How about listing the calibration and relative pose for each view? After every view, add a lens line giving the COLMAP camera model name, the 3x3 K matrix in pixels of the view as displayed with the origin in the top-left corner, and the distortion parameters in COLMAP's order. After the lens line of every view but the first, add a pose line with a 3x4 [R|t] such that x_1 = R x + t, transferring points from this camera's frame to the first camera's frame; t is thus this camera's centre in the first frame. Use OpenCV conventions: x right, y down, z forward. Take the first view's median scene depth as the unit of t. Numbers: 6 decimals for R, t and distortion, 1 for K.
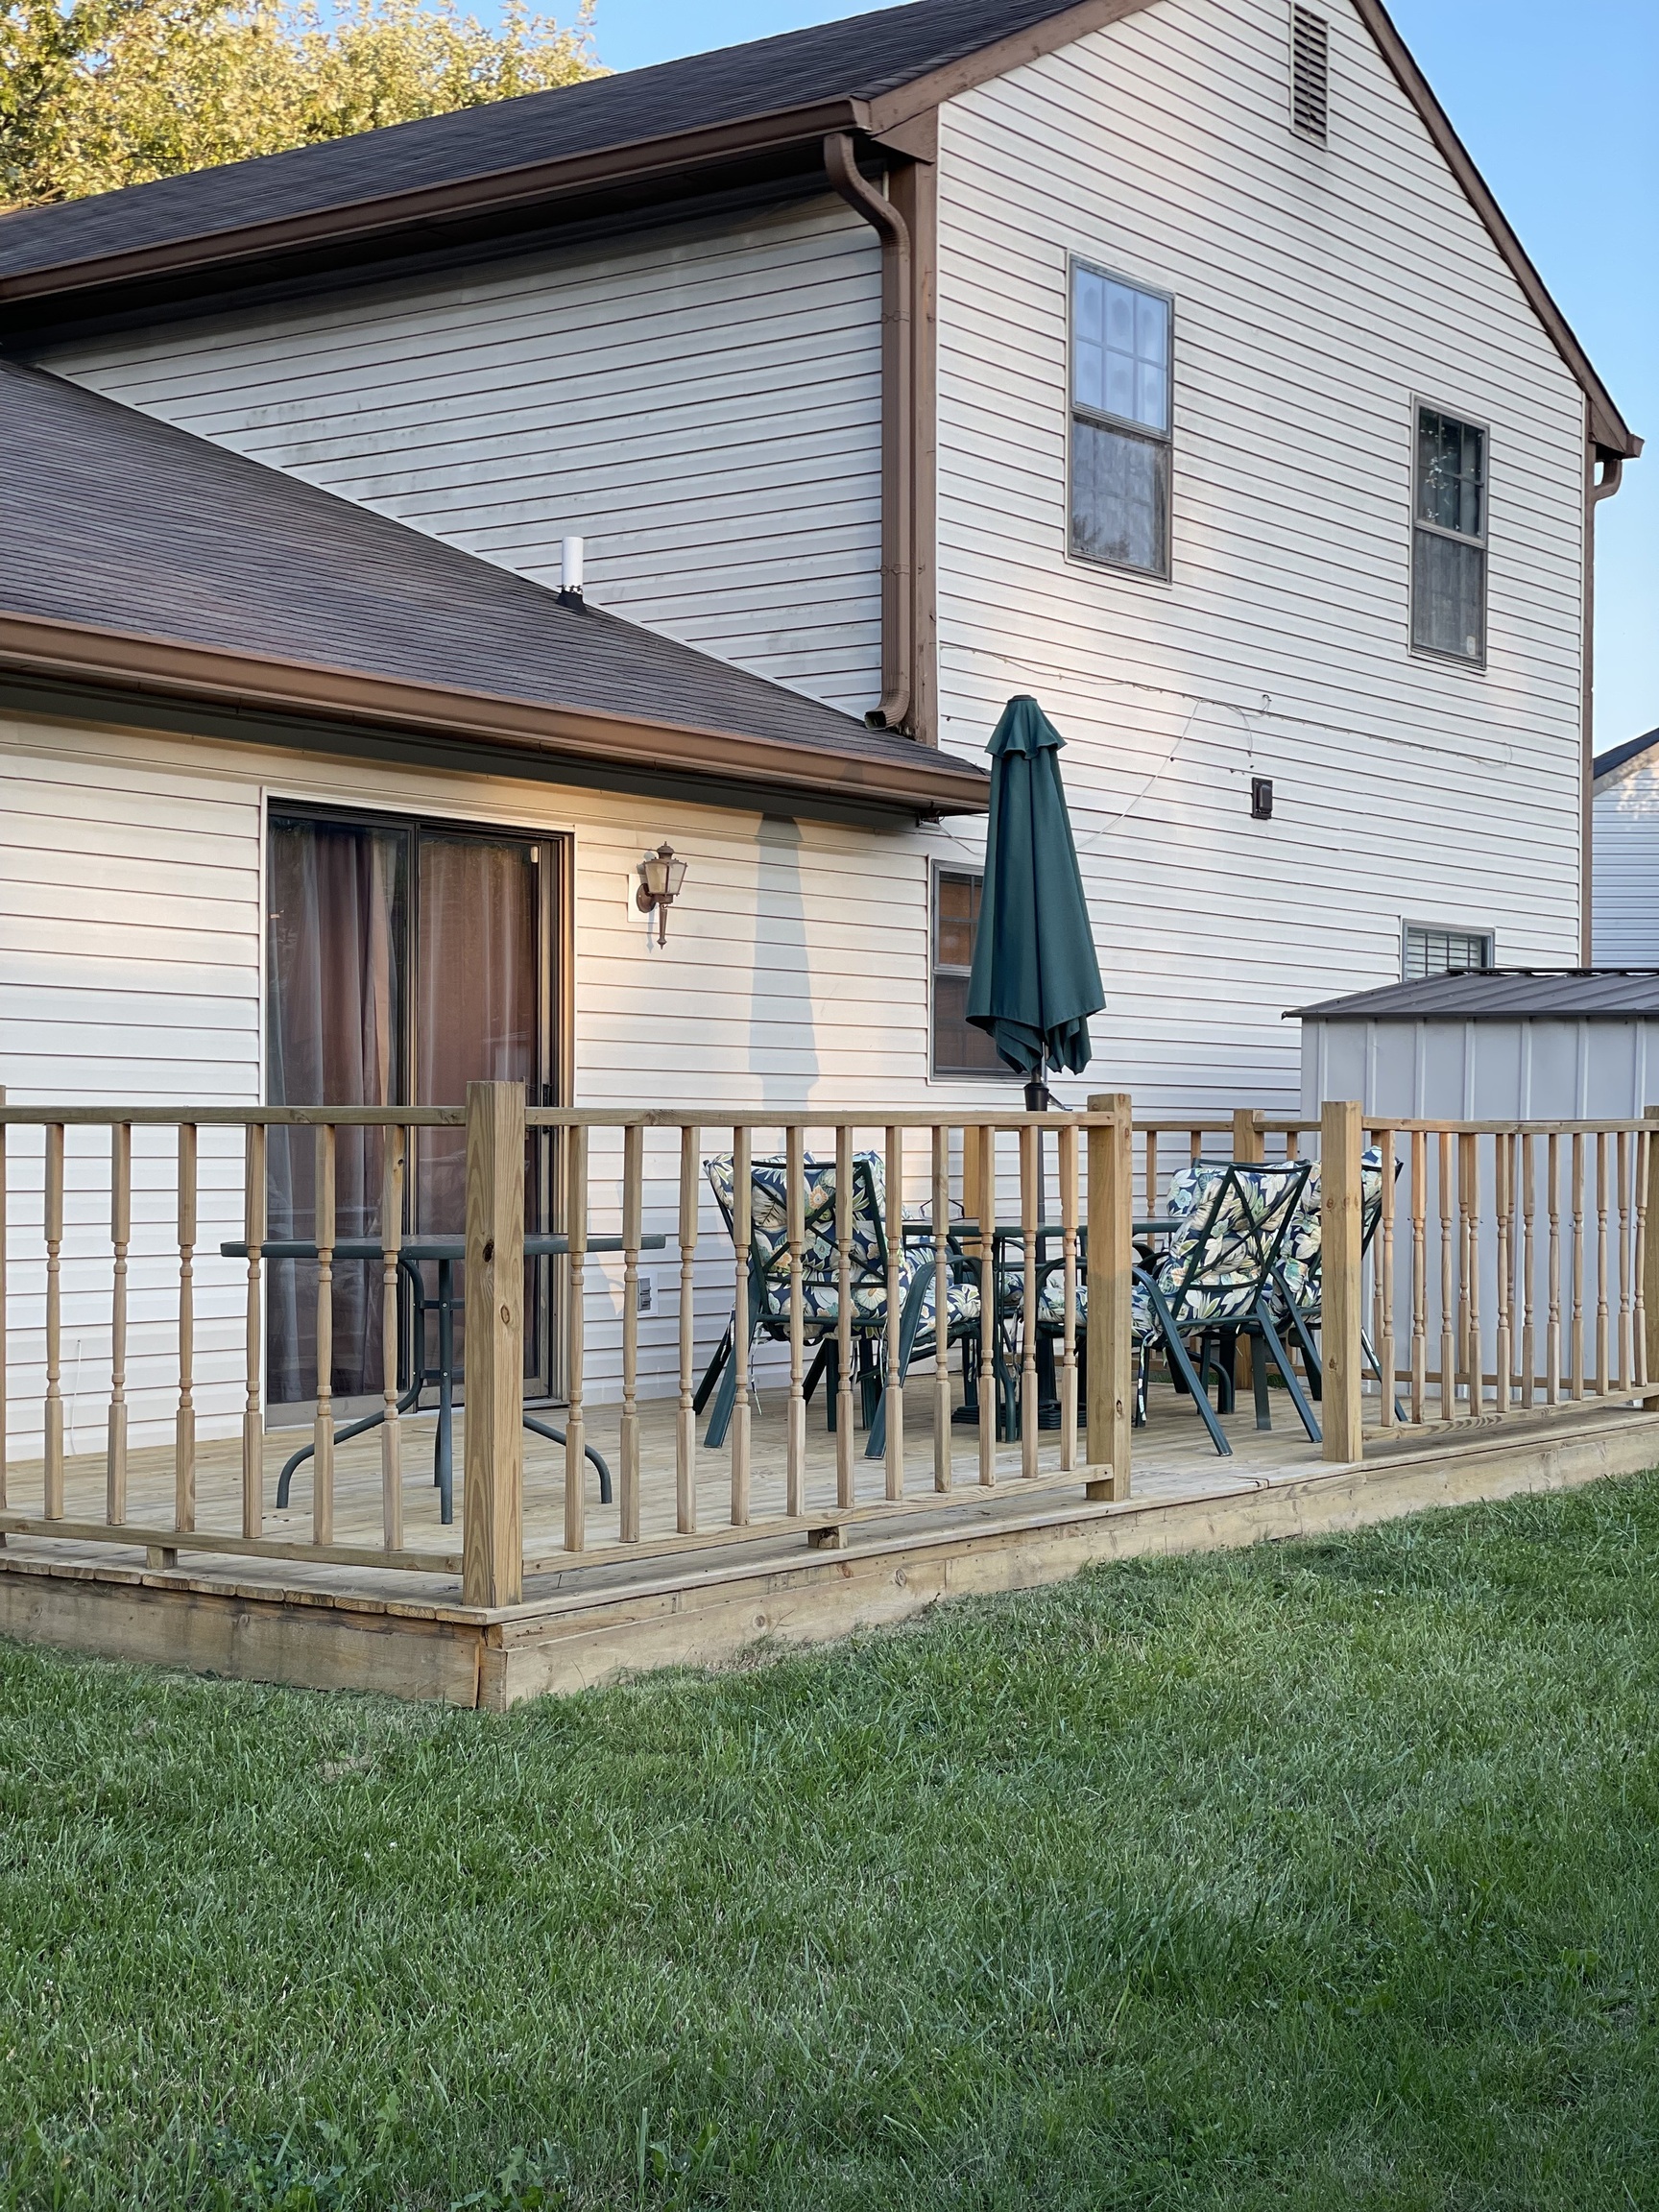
lens RADIAL K [[3310.8, 0, 829.4], [0, 3310.8, 1090.6], [0, 0, 1]] dist [0.148282, 0.000000]
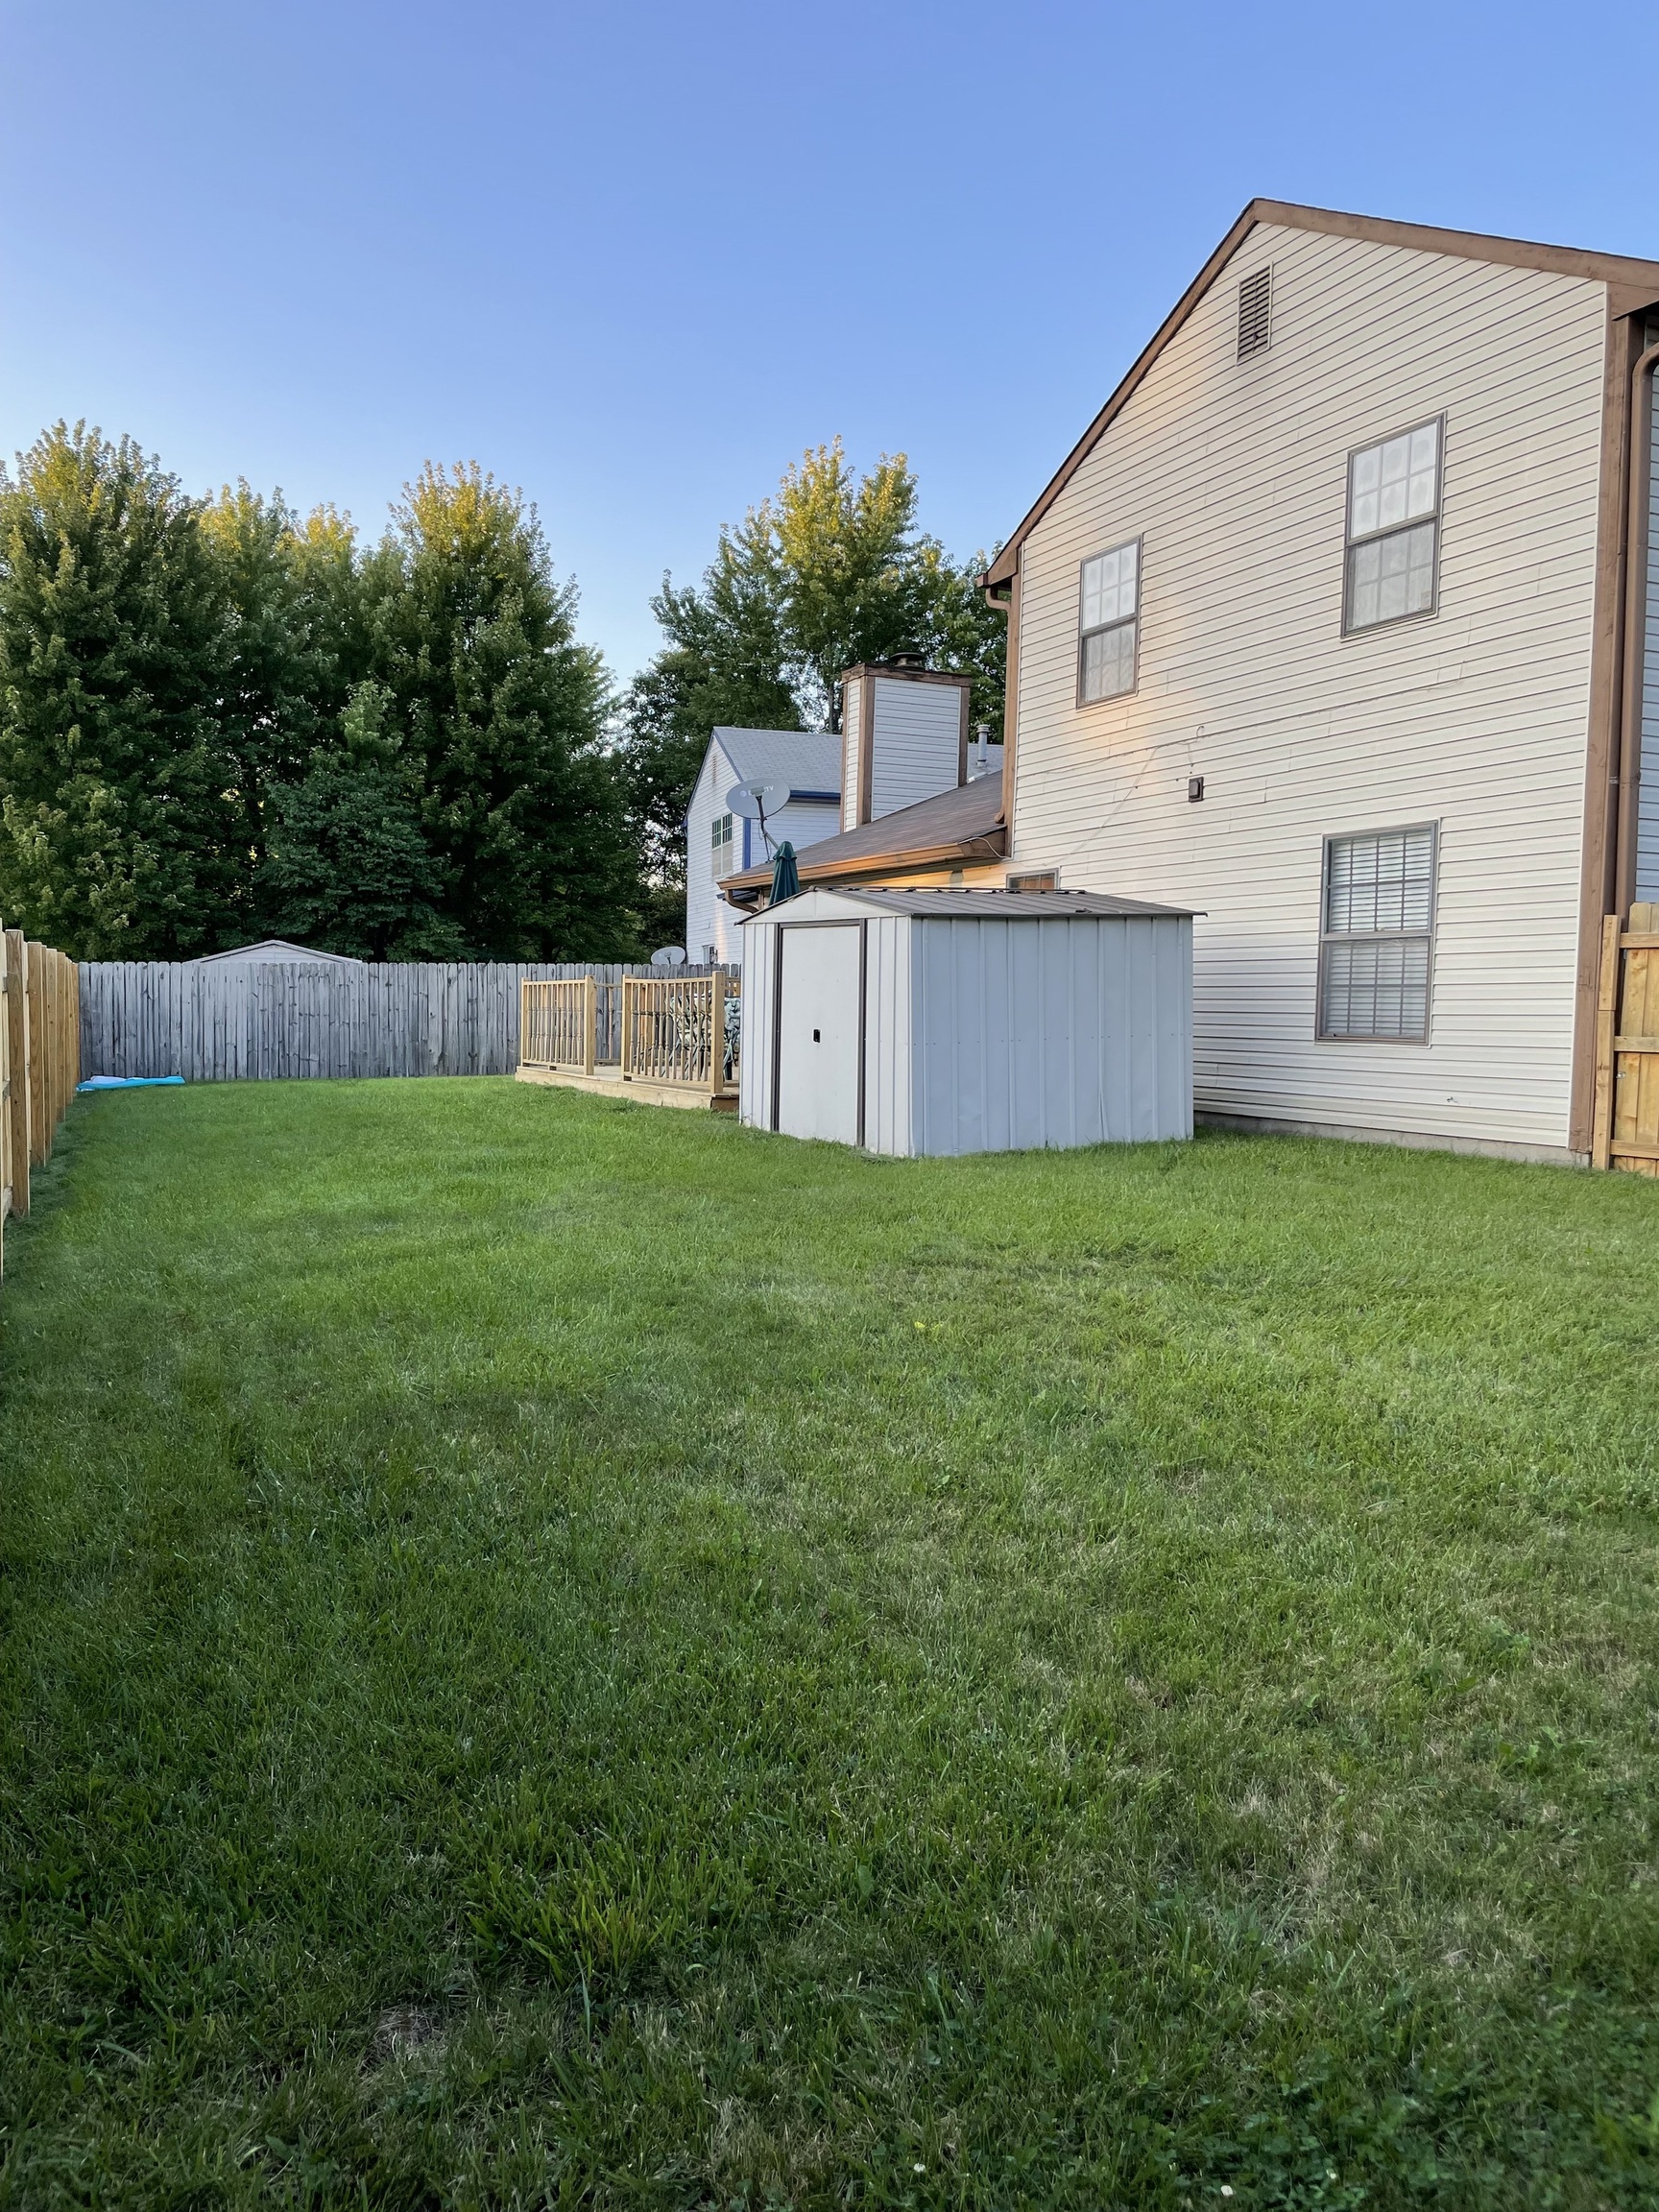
lens RADIAL K [[1673.8, 0, 810.6], [0, 1673.8, 1108.0], [0, 0, 1]] dist [0.087965, -0.114018]
pose [[-0.482948, 0.037993, -0.874824, 1.042641], [-0.008078, 0.998822, 0.047838, 0.036283], [0.875612, 0.030170, -0.482073, 1.325938]]
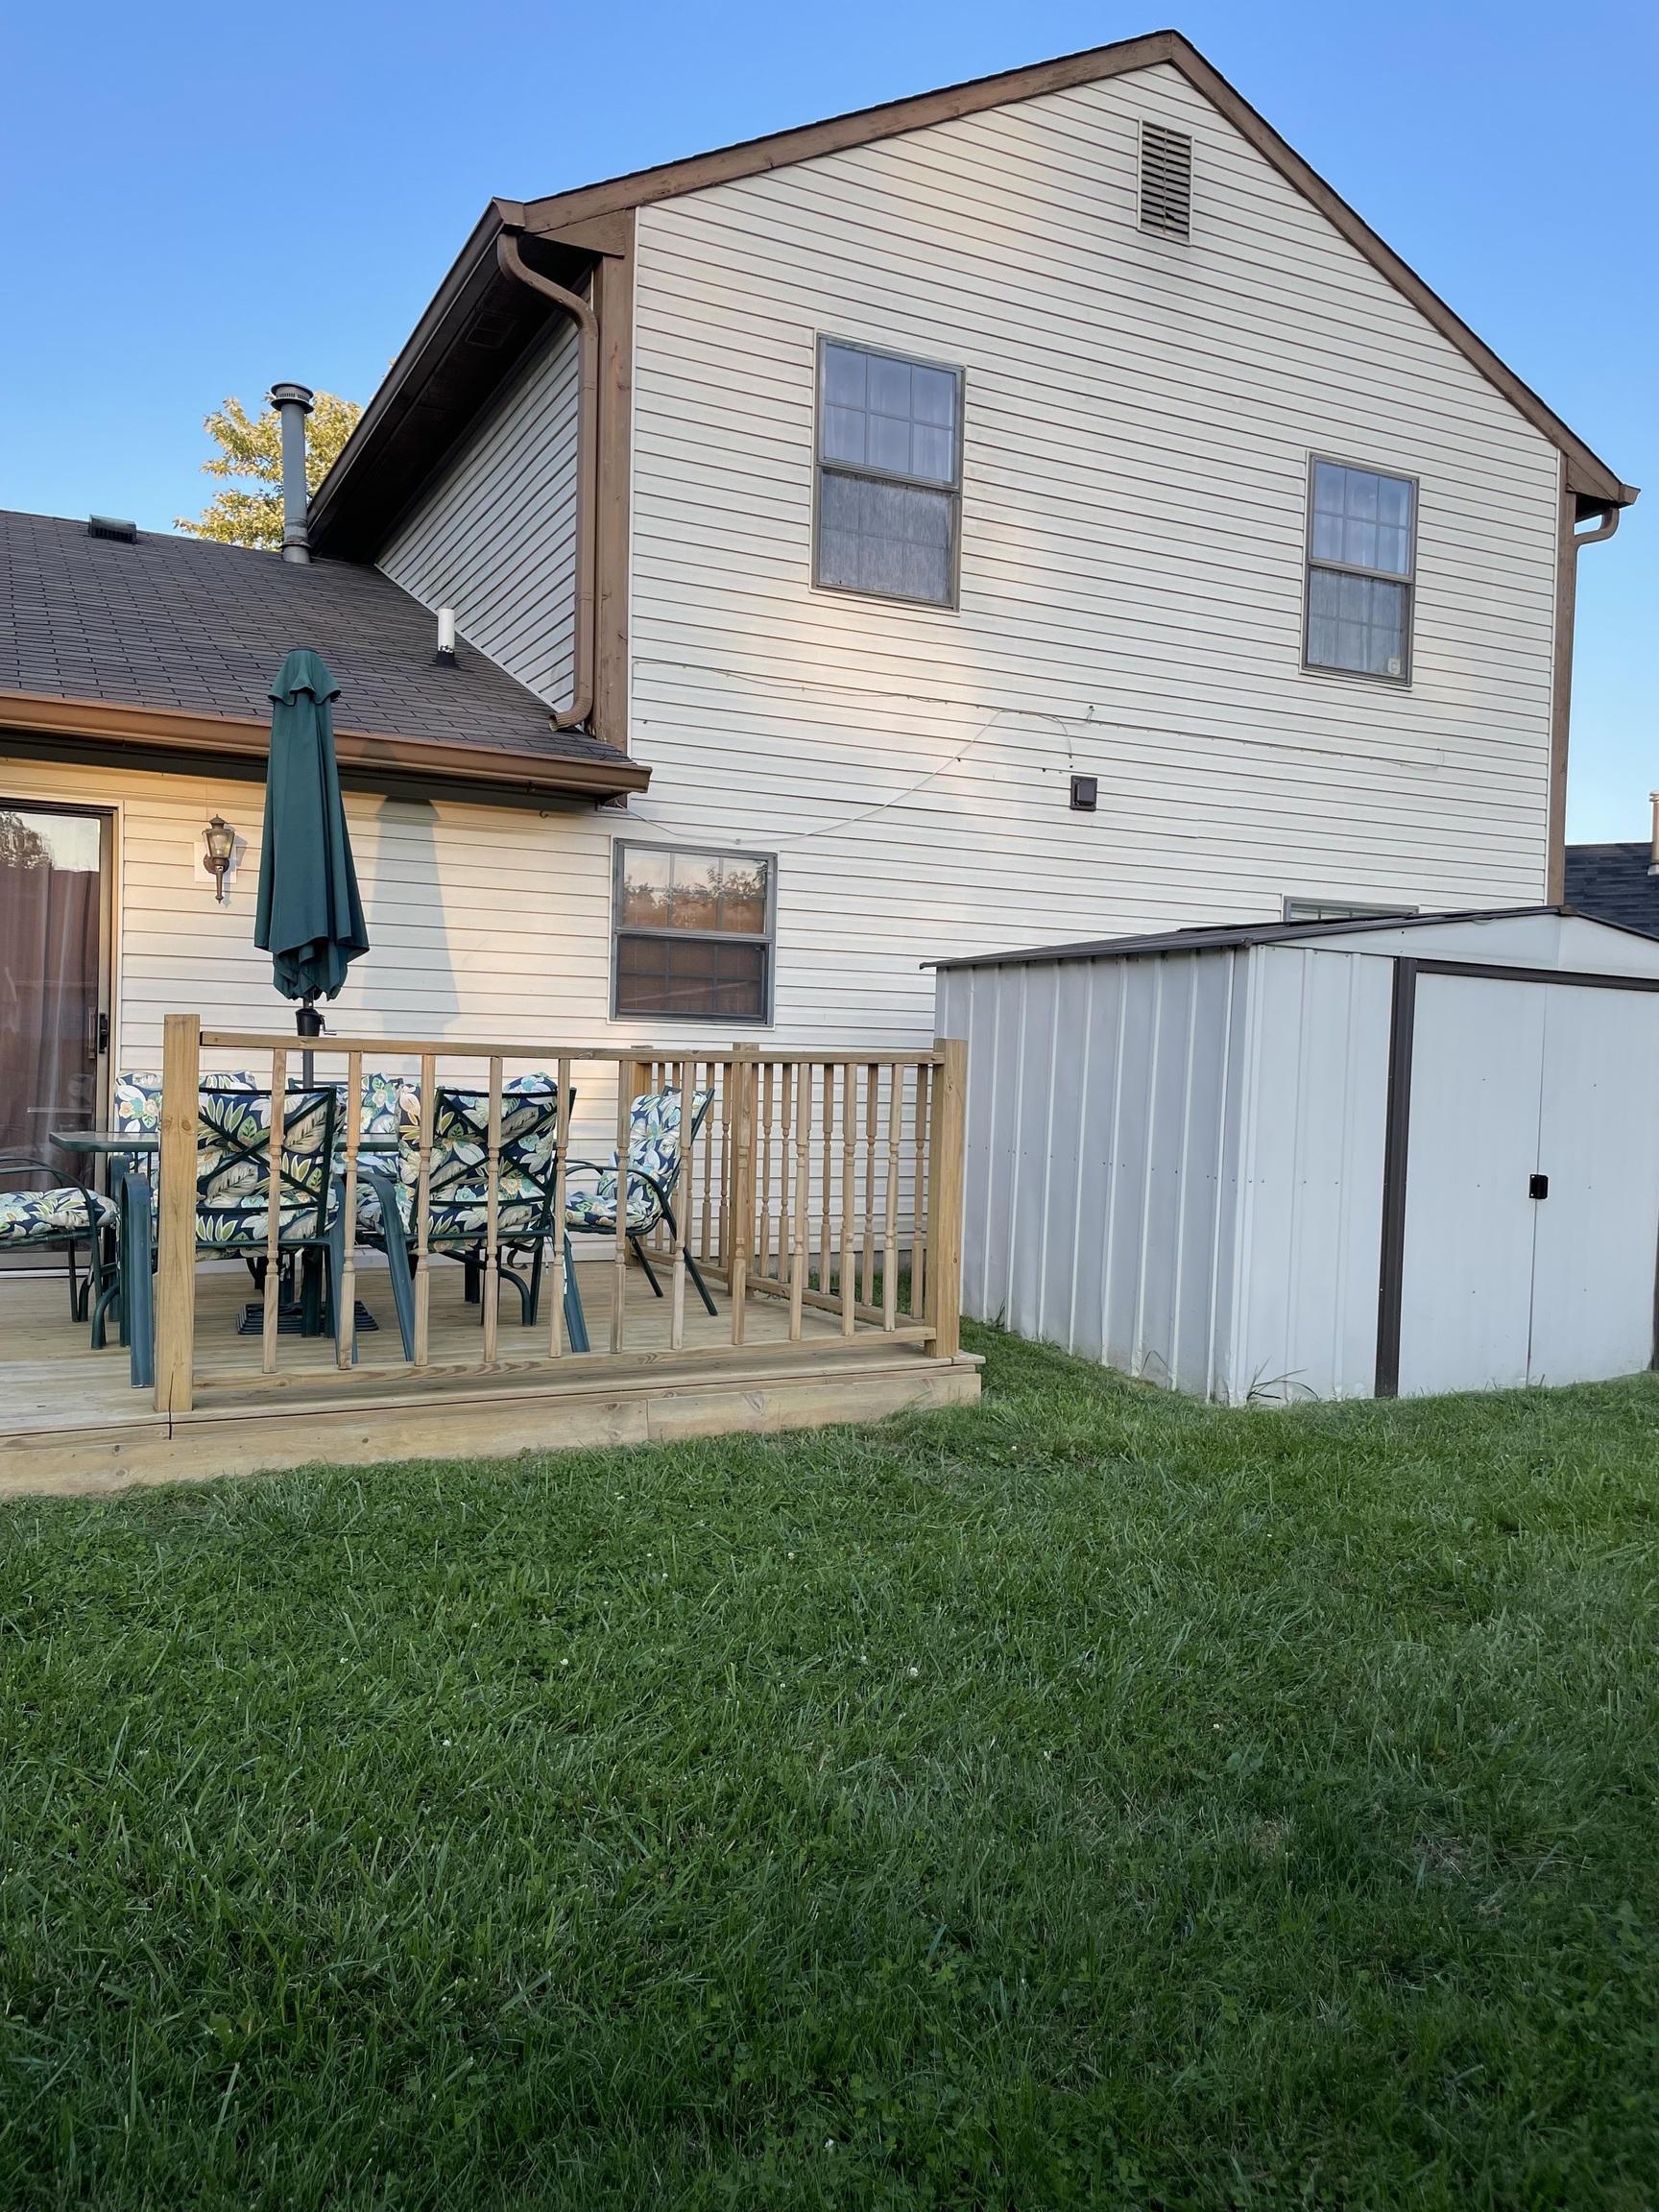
lens RADIAL K [[1673.8, 0, 832.2], [0, 1673.8, 1095.7], [0, 0, 1]] dist [0.087965, -0.114018]
pose [[0.887360, 0.023683, -0.460468, 0.352382], [-0.013291, 0.999579, 0.025797, 0.006964], [0.460885, -0.016771, 0.887301, 0.446566]]
